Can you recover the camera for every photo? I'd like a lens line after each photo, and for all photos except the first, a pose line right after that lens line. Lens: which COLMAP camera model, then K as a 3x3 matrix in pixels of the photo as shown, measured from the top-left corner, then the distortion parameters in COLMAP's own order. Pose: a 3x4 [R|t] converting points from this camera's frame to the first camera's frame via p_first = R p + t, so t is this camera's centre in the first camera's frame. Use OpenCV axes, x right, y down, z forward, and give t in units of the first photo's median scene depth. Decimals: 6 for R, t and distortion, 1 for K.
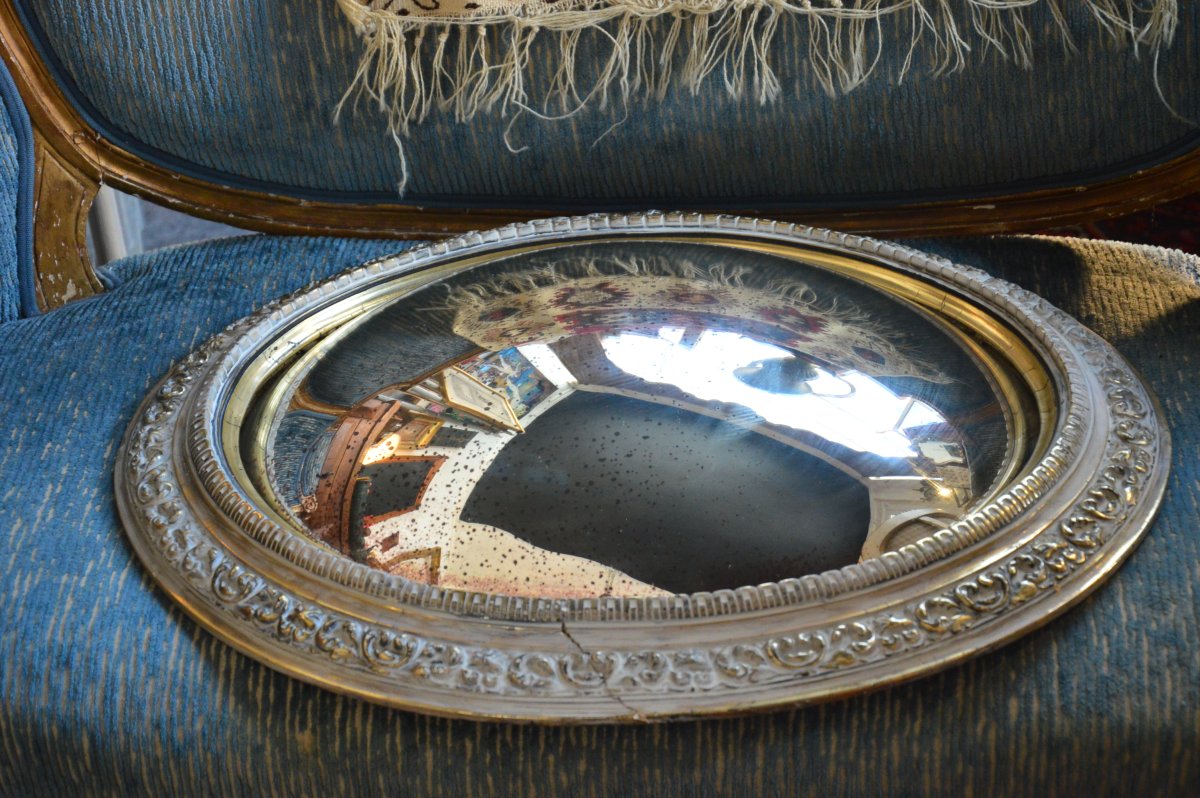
lens RADIAL K [[3138.9, 0, 600.0], [0, 3138.9, 399.0], [0, 0, 1]] dist [-0.049219, 0.502817]
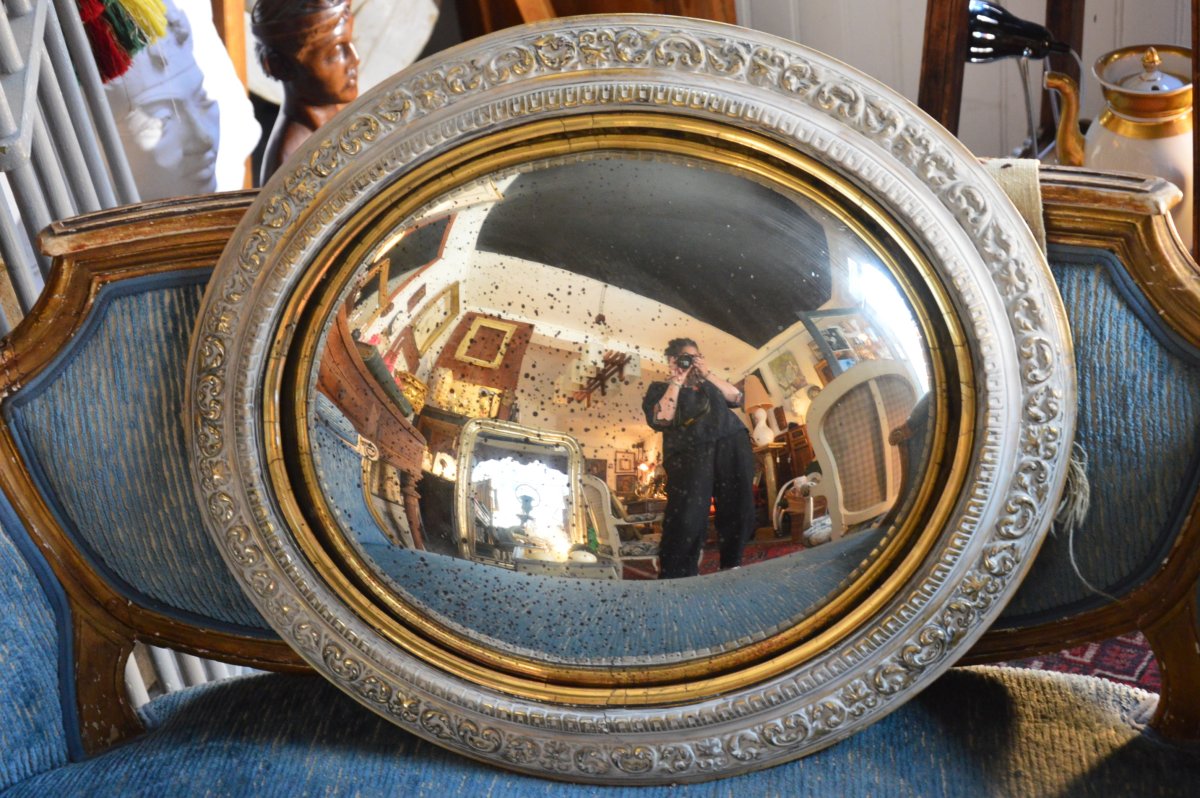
lens RADIAL K [[2264.8, 0, 600.0], [0, 2264.8, 399.0], [0, 0, 1]] dist [-0.046312, 0.119404]
pose [[0.996922, -0.030570, -0.072197, 0.072157], [0.029593, 0.999456, -0.014558, -0.146057], [0.072603, 0.012377, 0.997284, 0.210972]]
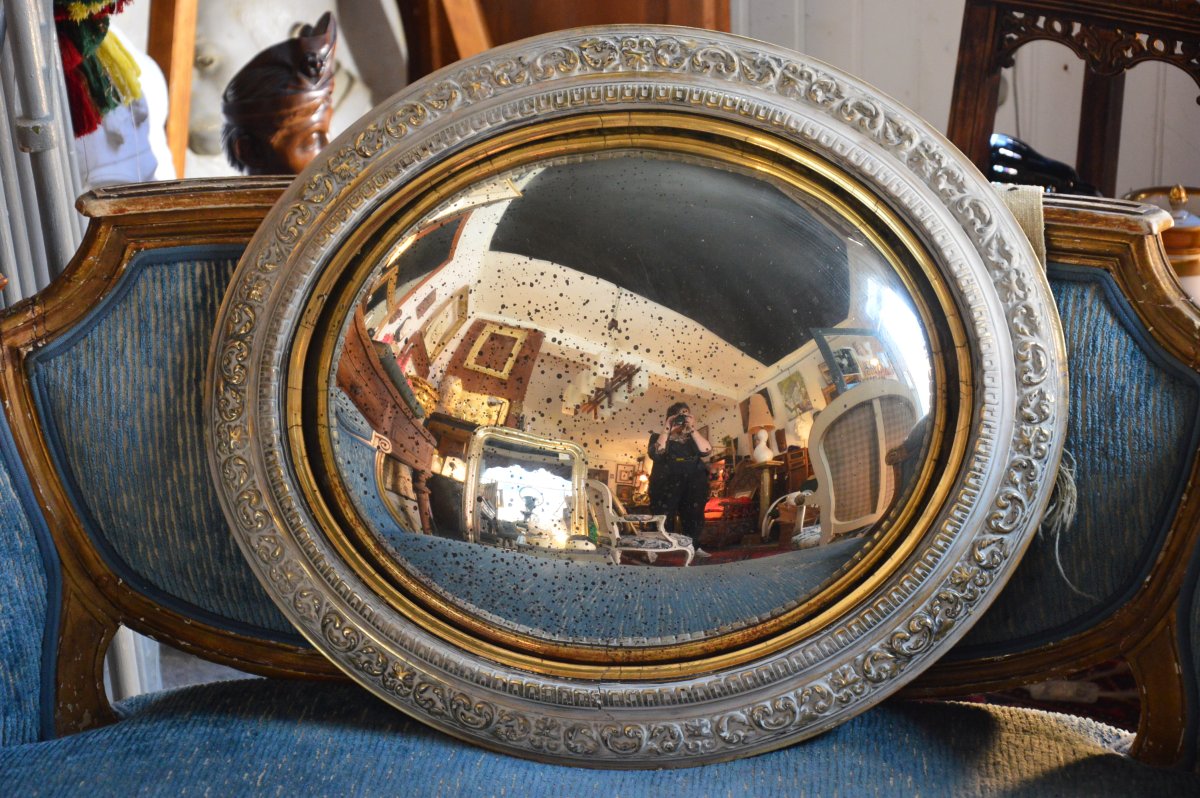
lens RADIAL K [[3391.6, 0, 600.0], [0, 3391.6, 399.0], [0, 0, 1]] dist [0.068760, -0.620991]
pose [[0.999048, 0.034026, -0.027312, 0.043694], [-0.038613, 0.980960, -0.190333, 0.079854], [0.020316, 0.191207, 0.981340, -0.206144]]
